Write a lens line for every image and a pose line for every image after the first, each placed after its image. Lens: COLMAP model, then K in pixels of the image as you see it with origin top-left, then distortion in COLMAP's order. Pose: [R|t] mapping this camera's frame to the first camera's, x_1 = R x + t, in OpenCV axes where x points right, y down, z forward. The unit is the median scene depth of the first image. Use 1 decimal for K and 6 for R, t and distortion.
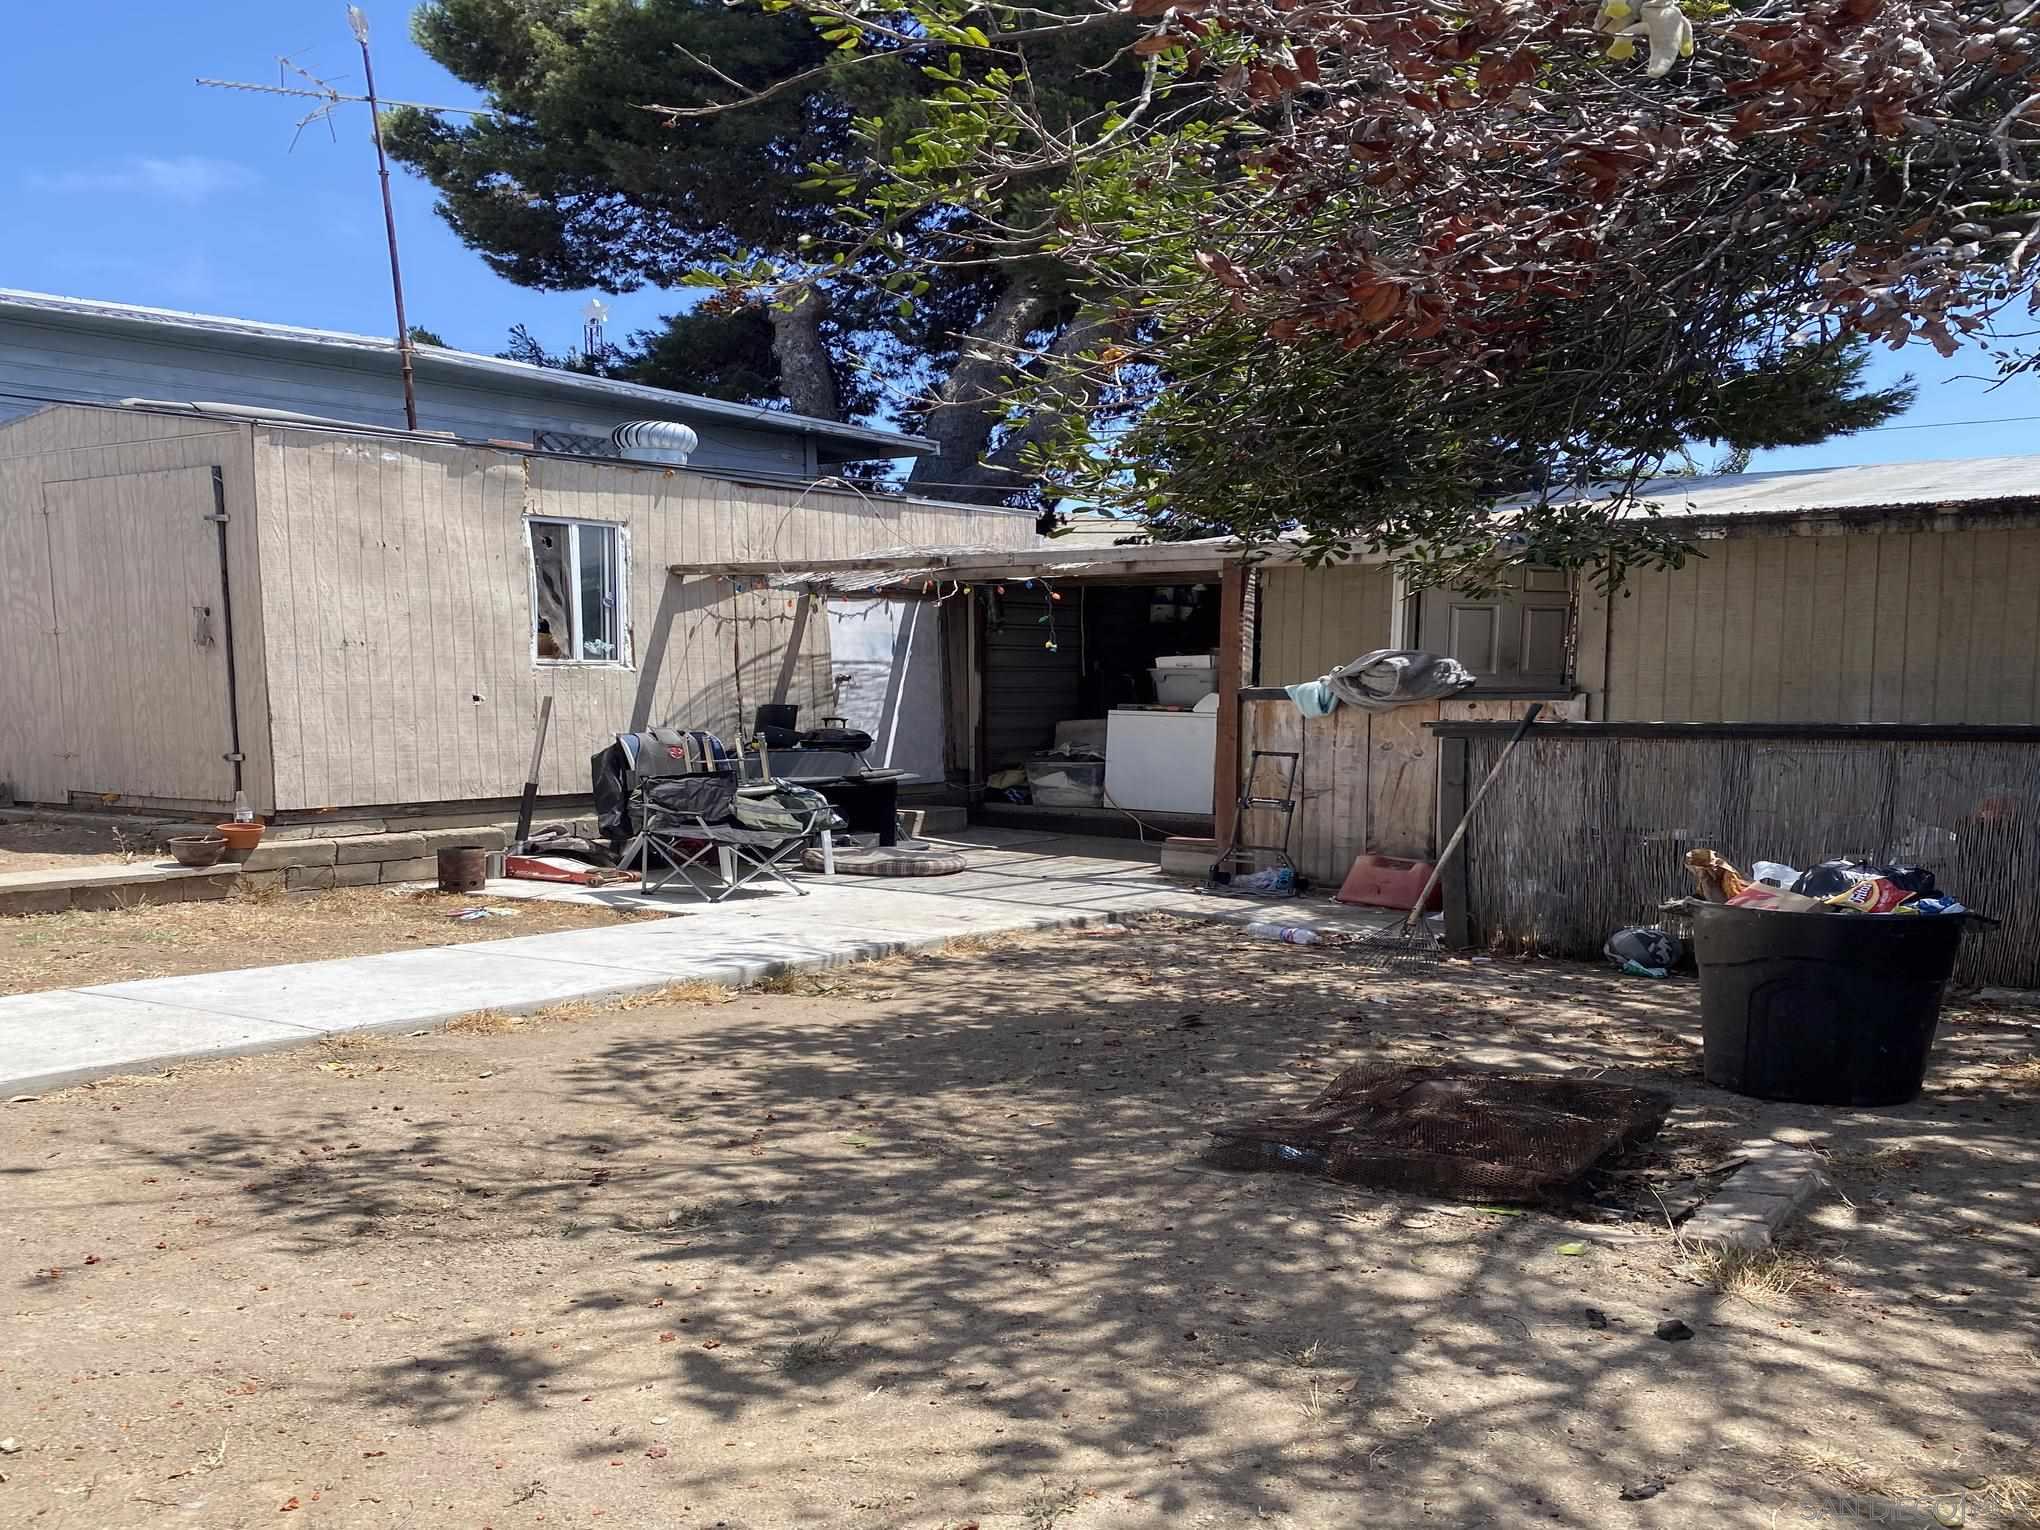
lens RADIAL K [[2031.2, 0, 1011.0], [0, 2031.2, 796.6], [0, 0, 1]] dist [0.012416, 0.000000]
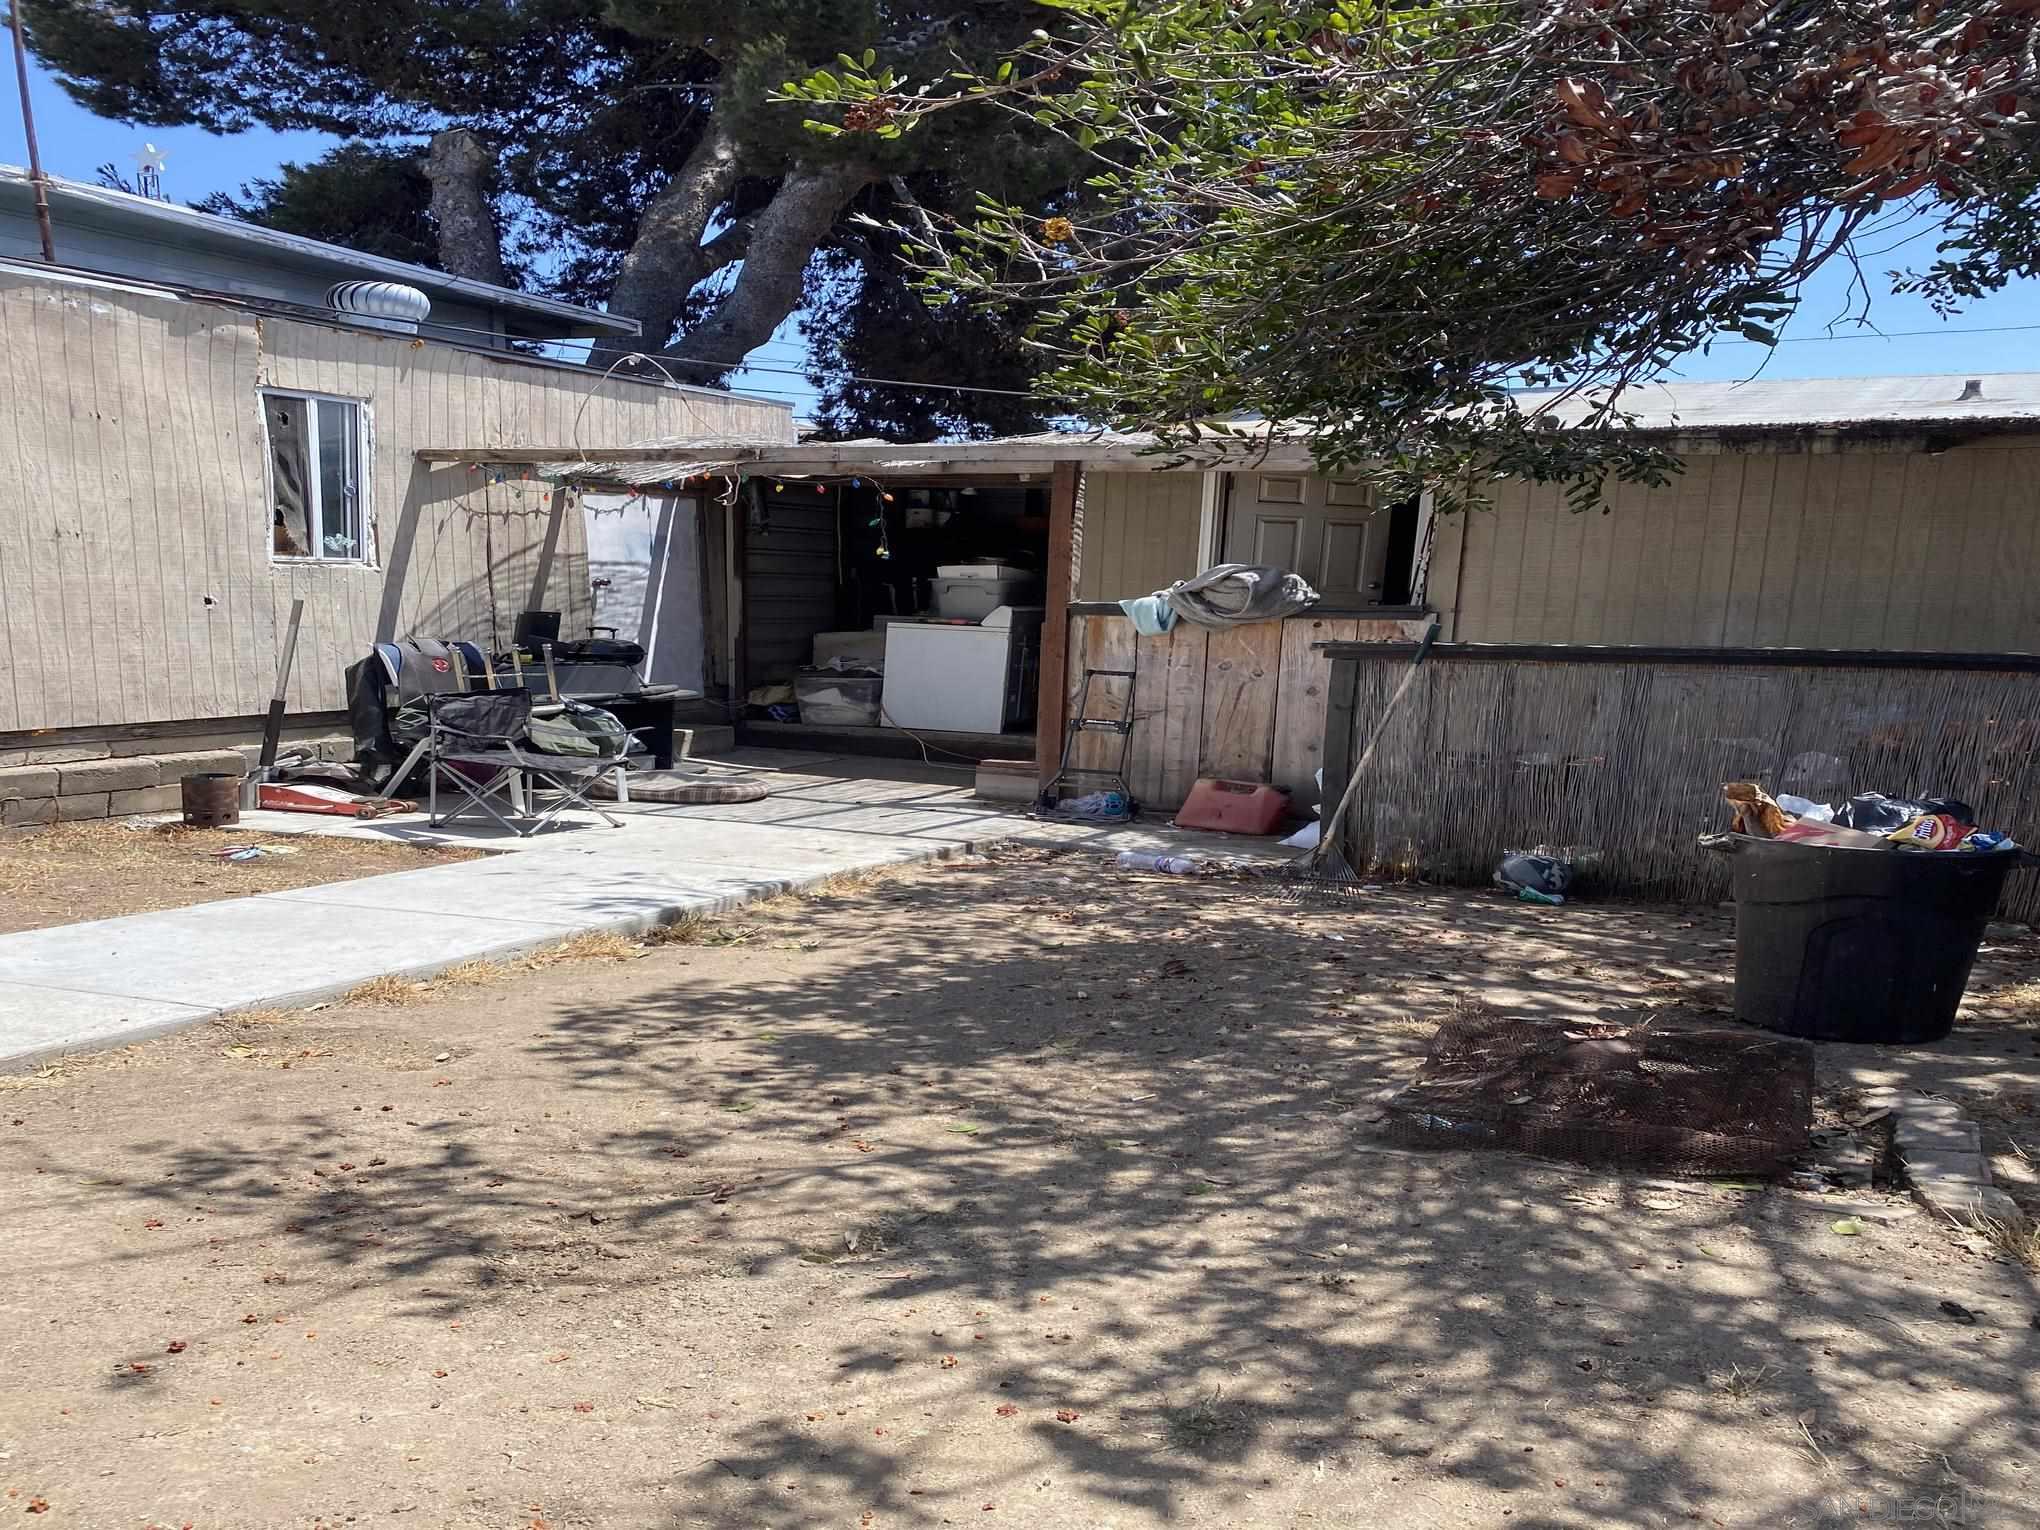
lens RADIAL K [[2031.2, 0, 1022.0], [0, 2031.2, 919.1], [0, 0, 1]] dist [0.012416, 0.000000]
pose [[0.977067, -0.019793, 0.212010, -0.120153], [-0.002498, 0.994536, 0.104363, -0.005571], [-0.212917, -0.102500, 0.971679, 0.079891]]
